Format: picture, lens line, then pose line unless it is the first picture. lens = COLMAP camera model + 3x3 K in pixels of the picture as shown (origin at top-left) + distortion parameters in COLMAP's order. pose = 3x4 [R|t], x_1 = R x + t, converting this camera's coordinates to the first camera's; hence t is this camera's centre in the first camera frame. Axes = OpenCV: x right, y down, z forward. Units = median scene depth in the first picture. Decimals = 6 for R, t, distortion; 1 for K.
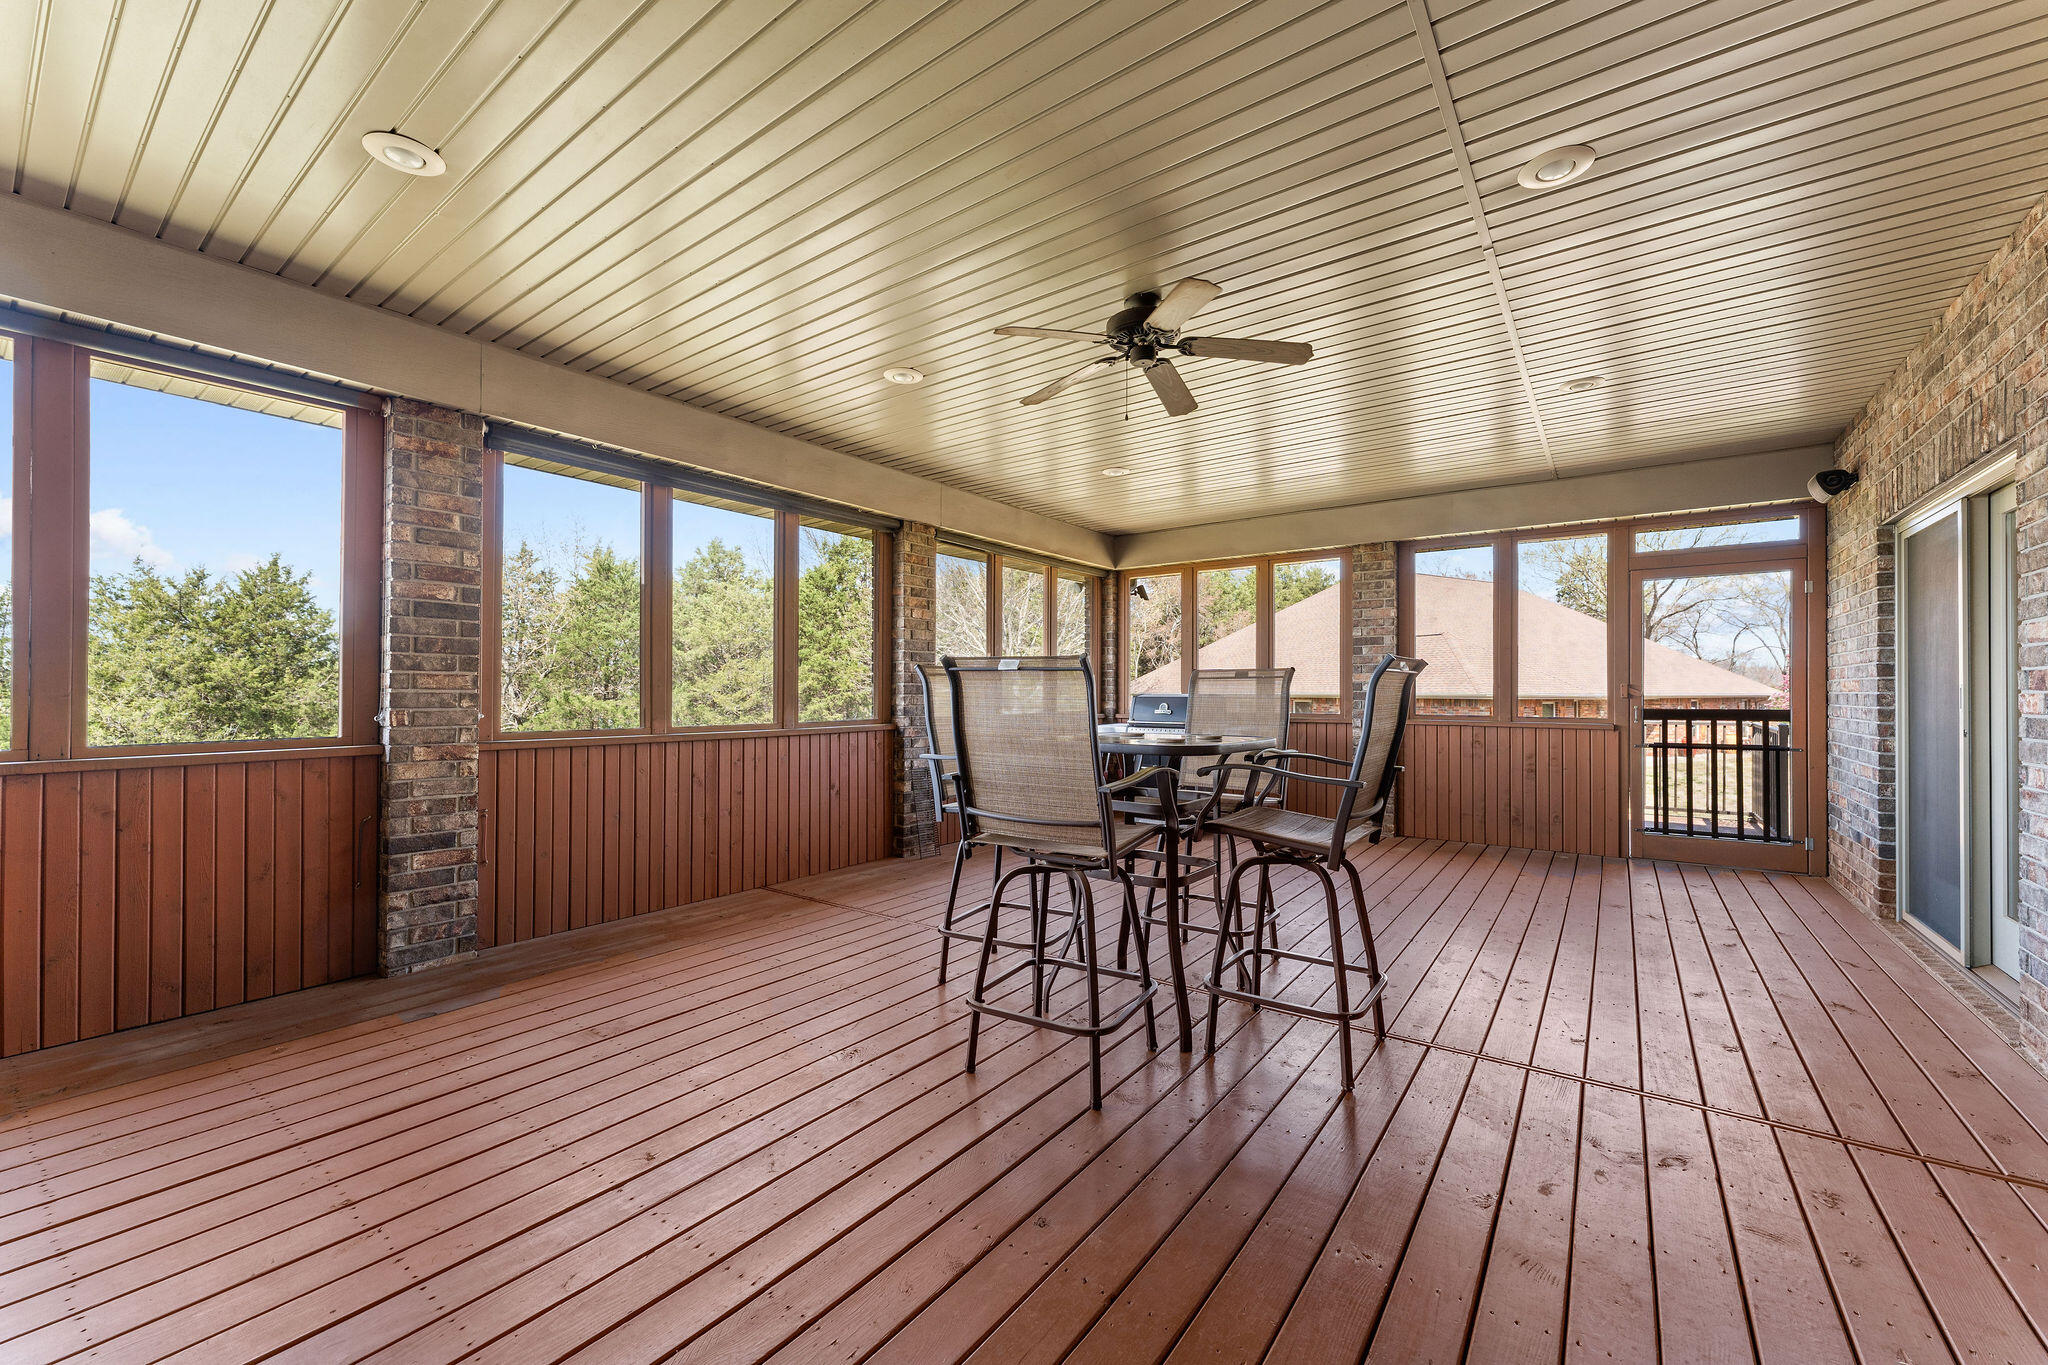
lens RADIAL K [[811.7, 0, 1021.8], [0, 811.7, 683.6], [0, 0, 1]] dist [0.001440, 0.000117]
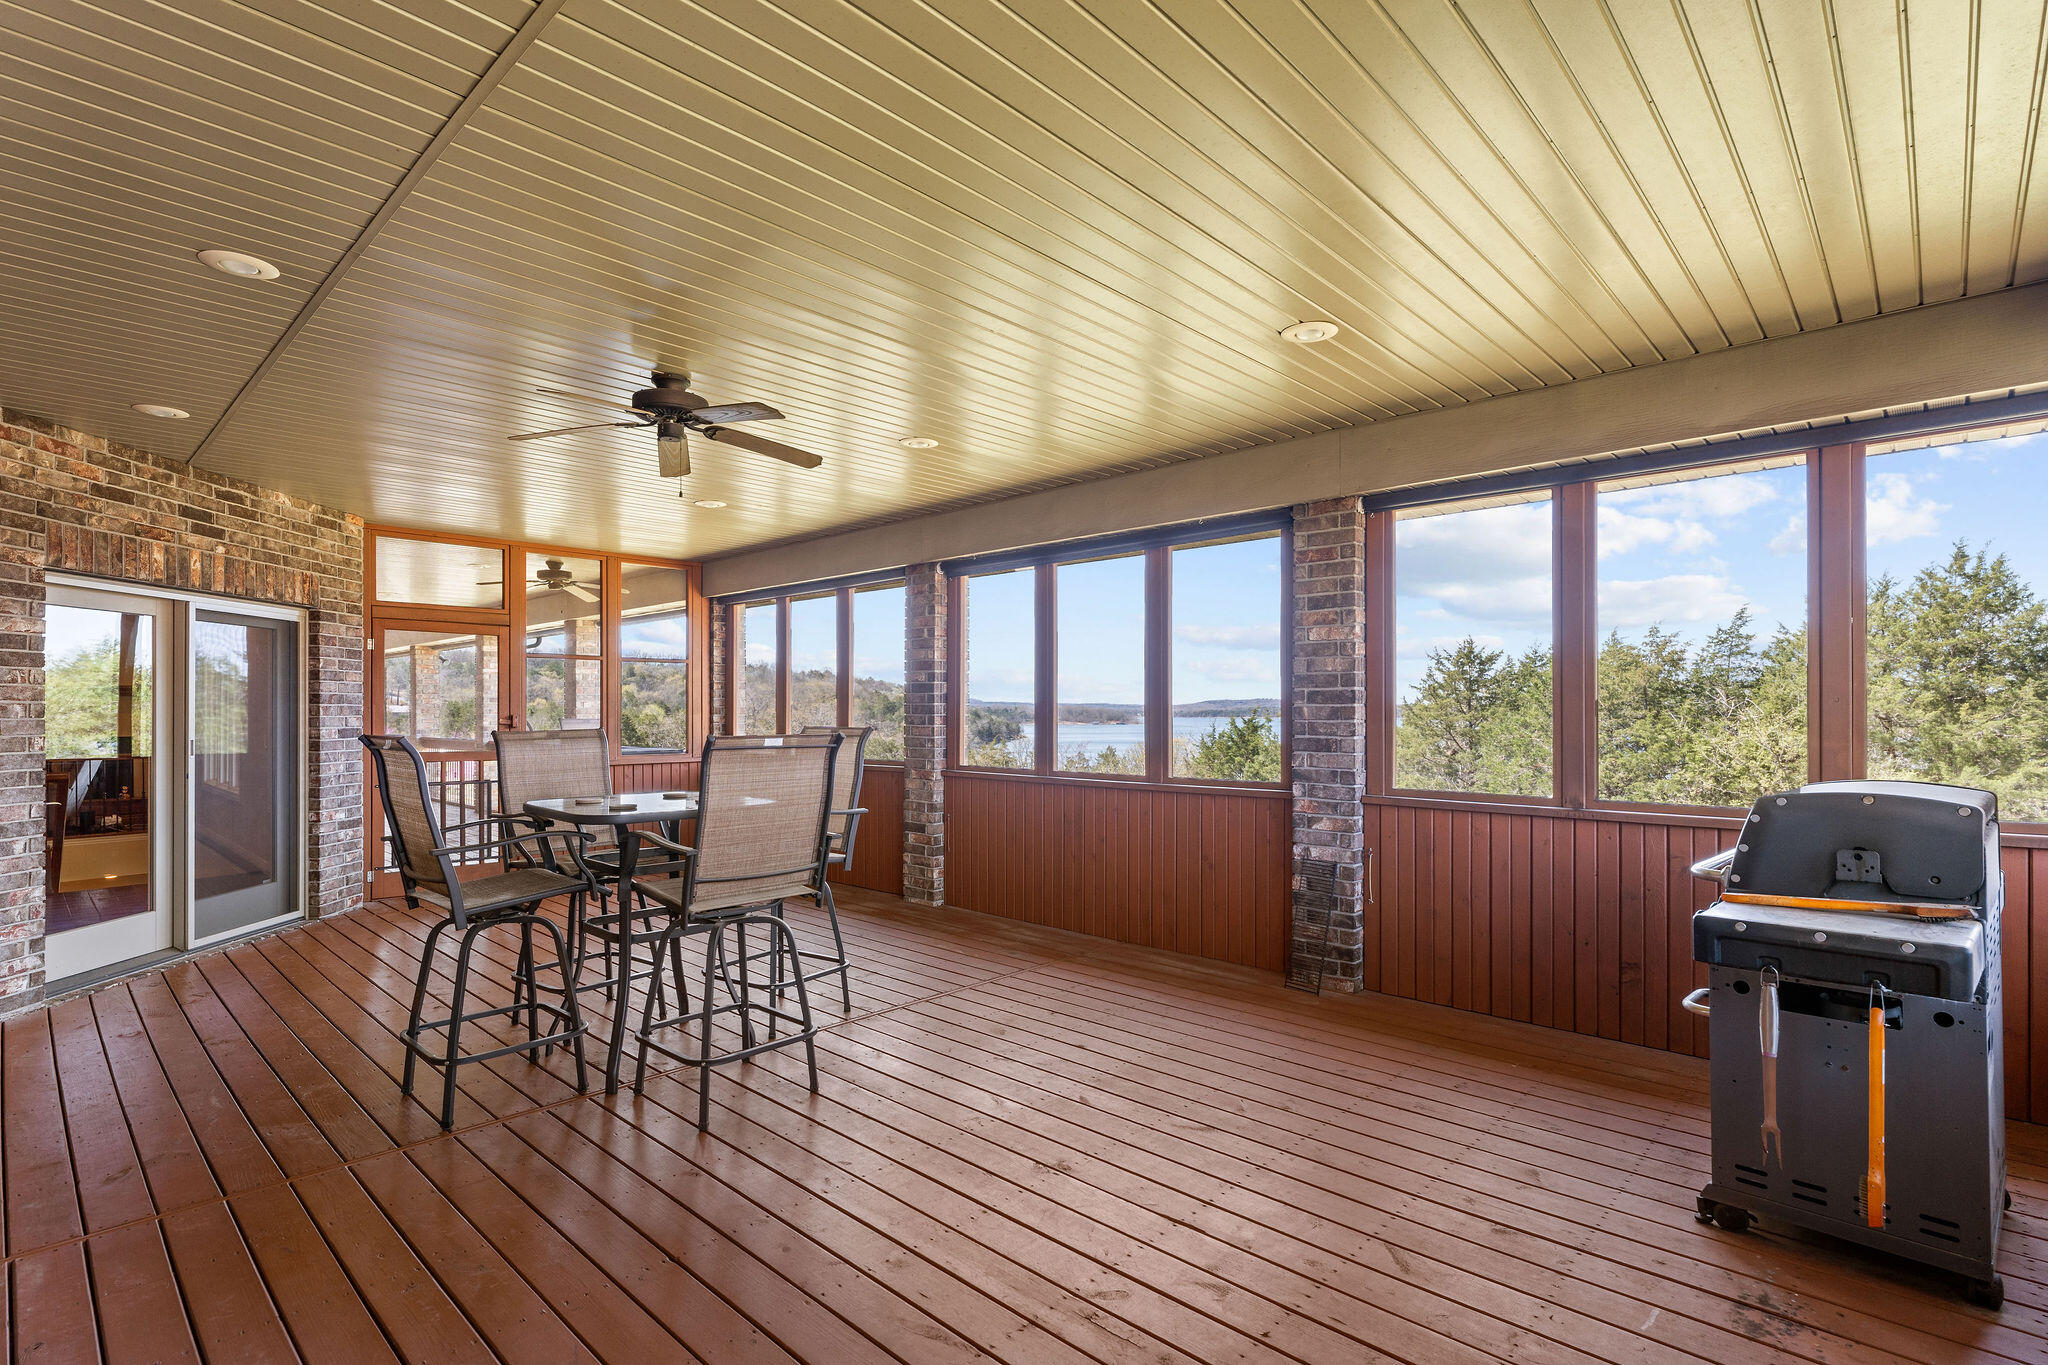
lens RADIAL K [[964.9, 0, 1024.0], [0, 964.9, 682.5], [0, 0, 1]] dist [-0.000979, -0.000037]
pose [[-0.113954, -0.057315, -0.991831, 0.872322], [-0.013724, 0.998330, -0.056114, 0.005266], [0.993391, 0.007217, -0.114550, 1.030627]]
